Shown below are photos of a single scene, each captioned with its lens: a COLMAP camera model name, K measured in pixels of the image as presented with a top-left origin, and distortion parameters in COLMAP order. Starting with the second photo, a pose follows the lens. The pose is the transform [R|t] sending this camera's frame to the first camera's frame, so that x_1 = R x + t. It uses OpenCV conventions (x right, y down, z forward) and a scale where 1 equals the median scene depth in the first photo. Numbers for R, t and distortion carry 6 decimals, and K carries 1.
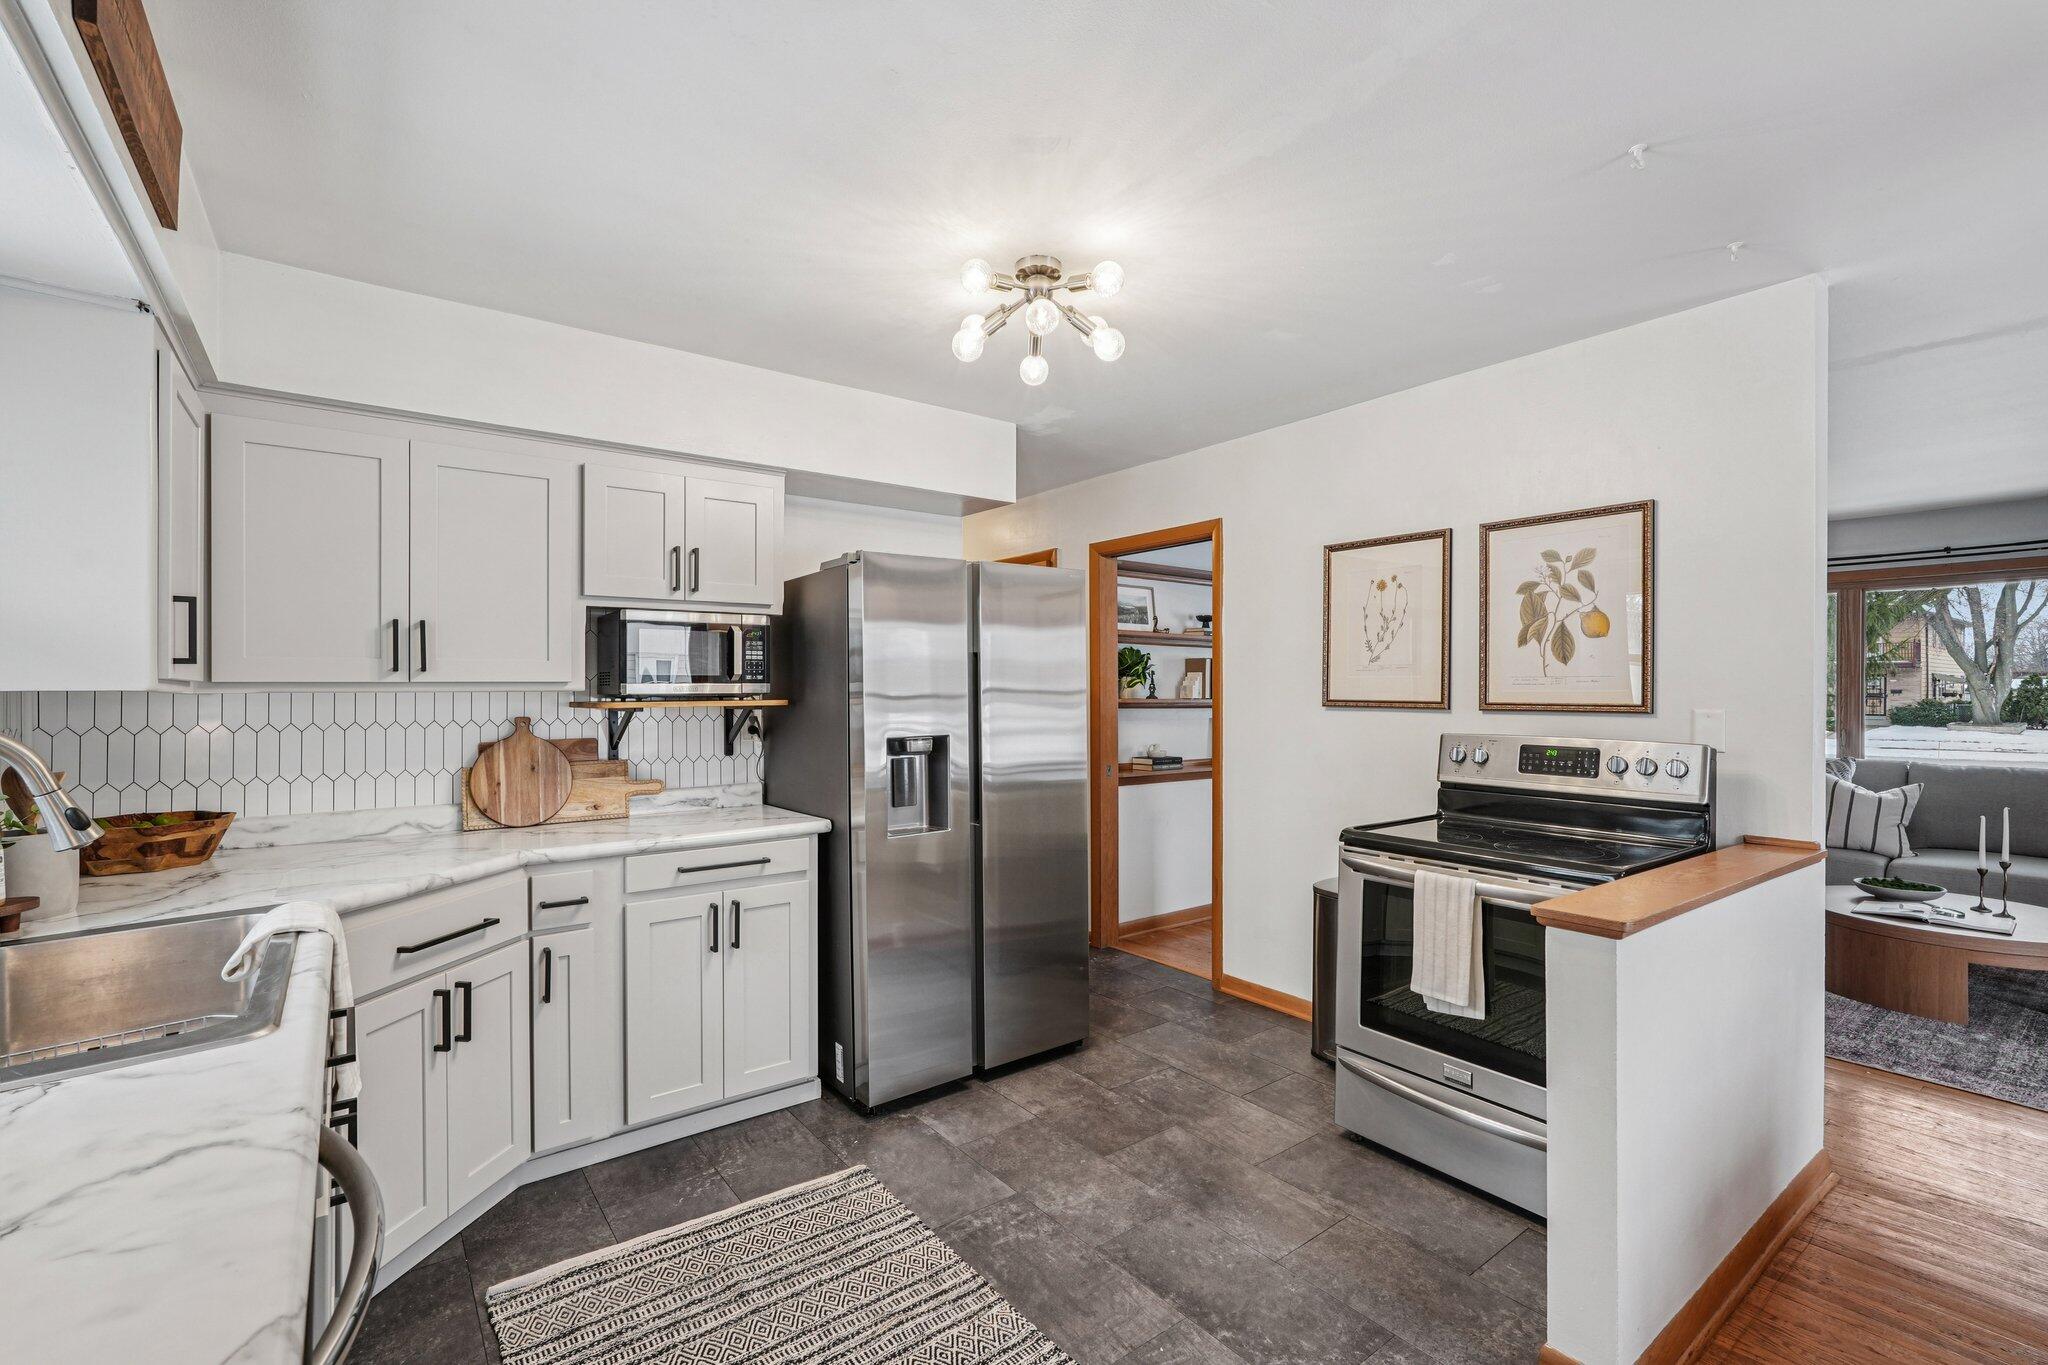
lens RADIAL K [[906.9, 0, 1014.7], [0, 906.9, 692.7], [0, 0, 1]] dist [-0.001552, 0.007579]
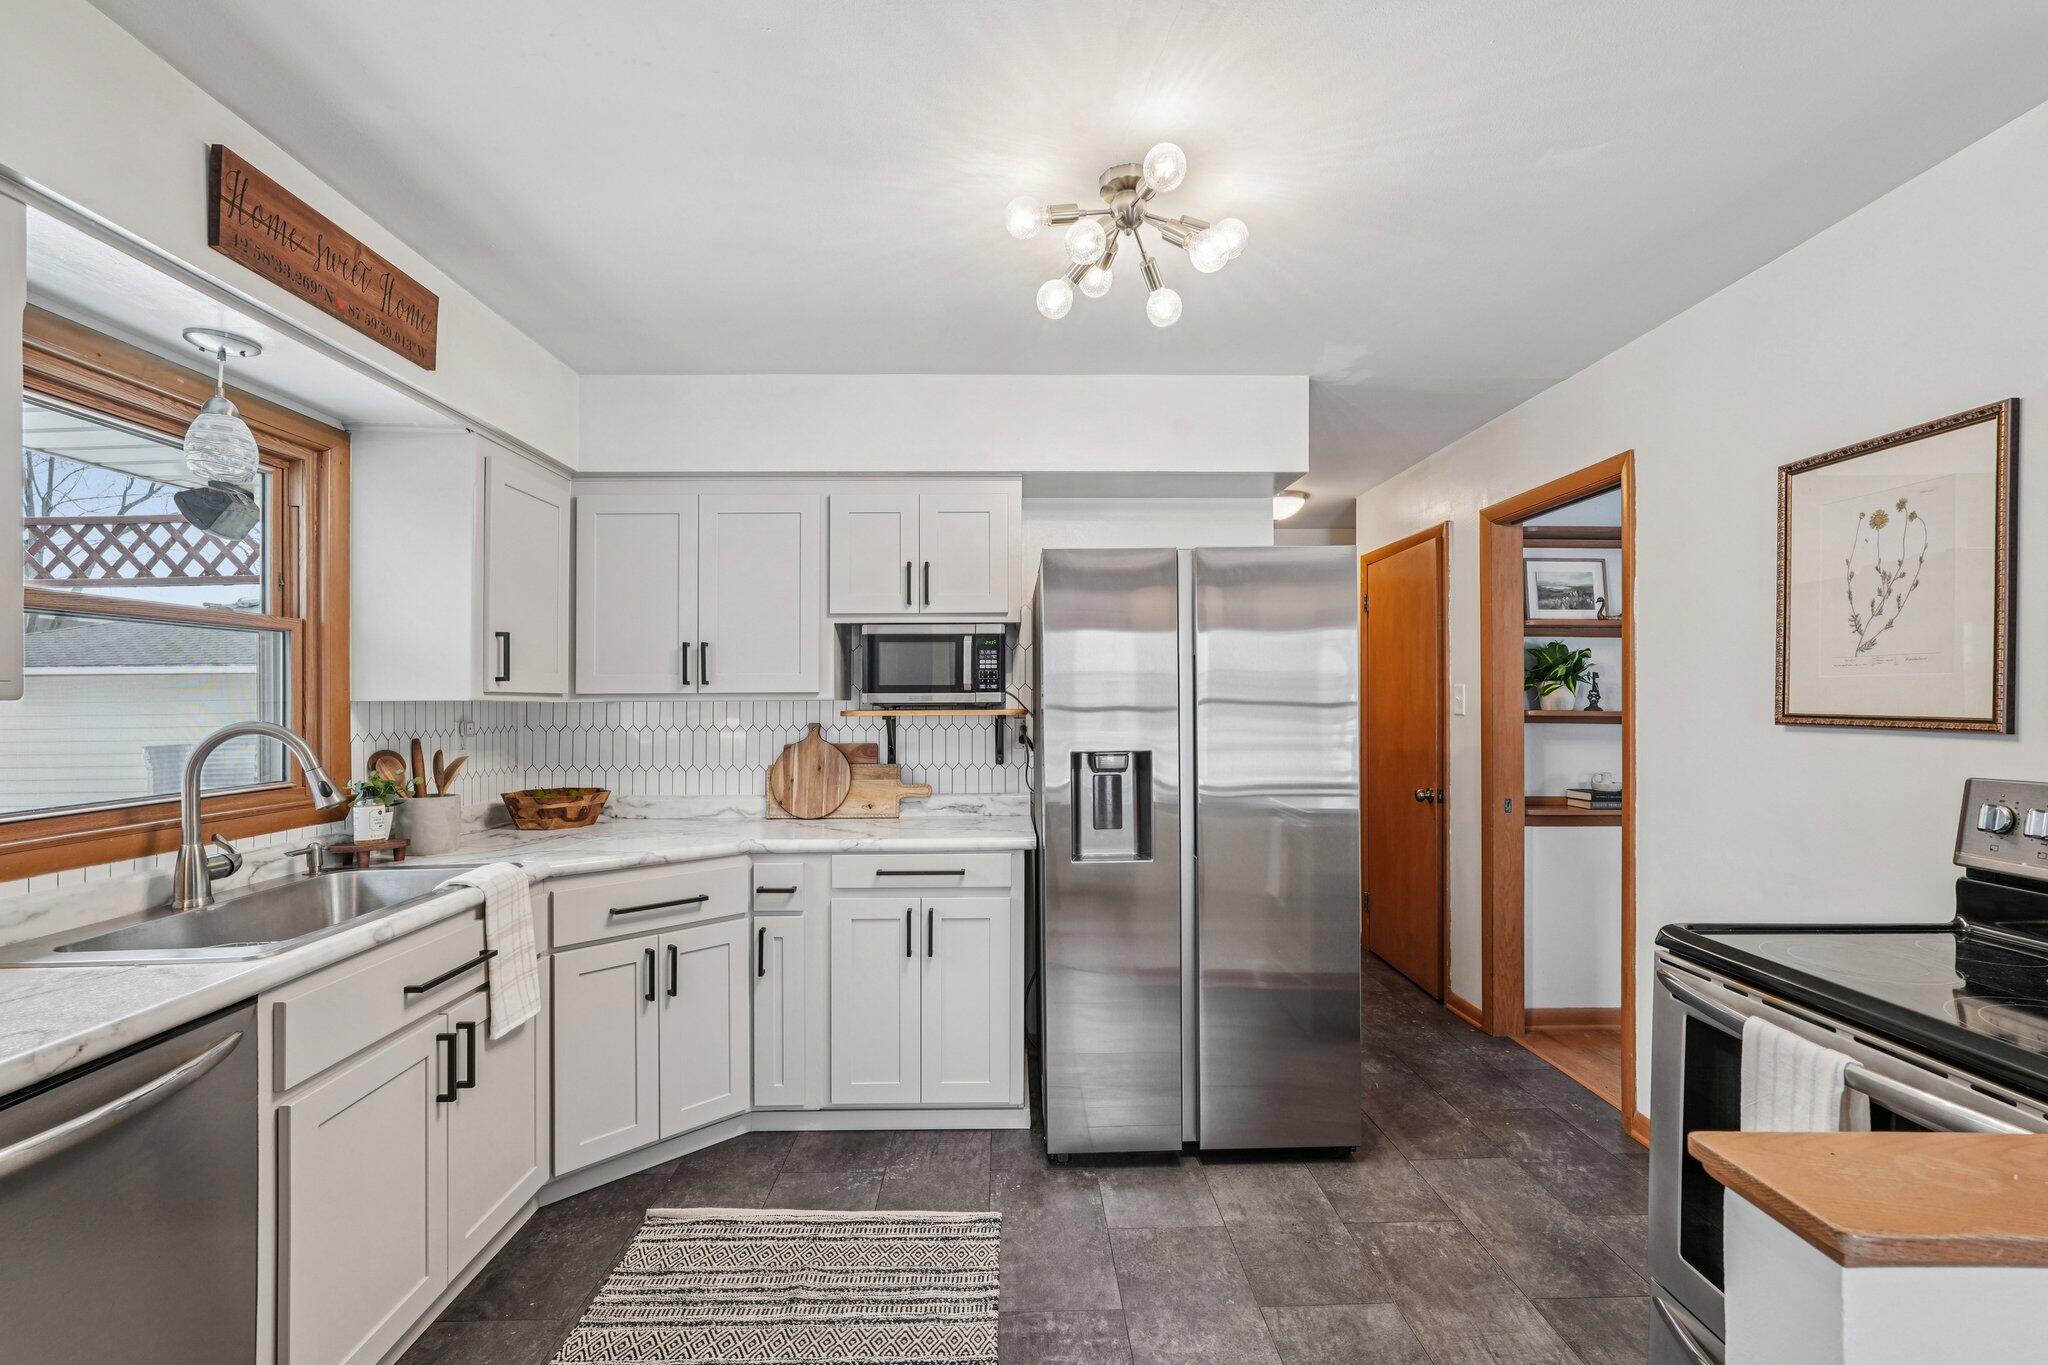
lens RADIAL K [[903.0, 0, 1029.8], [0, 903.0, 695.4], [0, 0, 1]] dist [-0.015552, 0.014109]
pose [[0.810444, -0.003722, -0.585804, 0.337757], [-0.000451, 0.999976, -0.006978, -0.000352], [0.585815, 0.005920, 0.810423, 0.231821]]
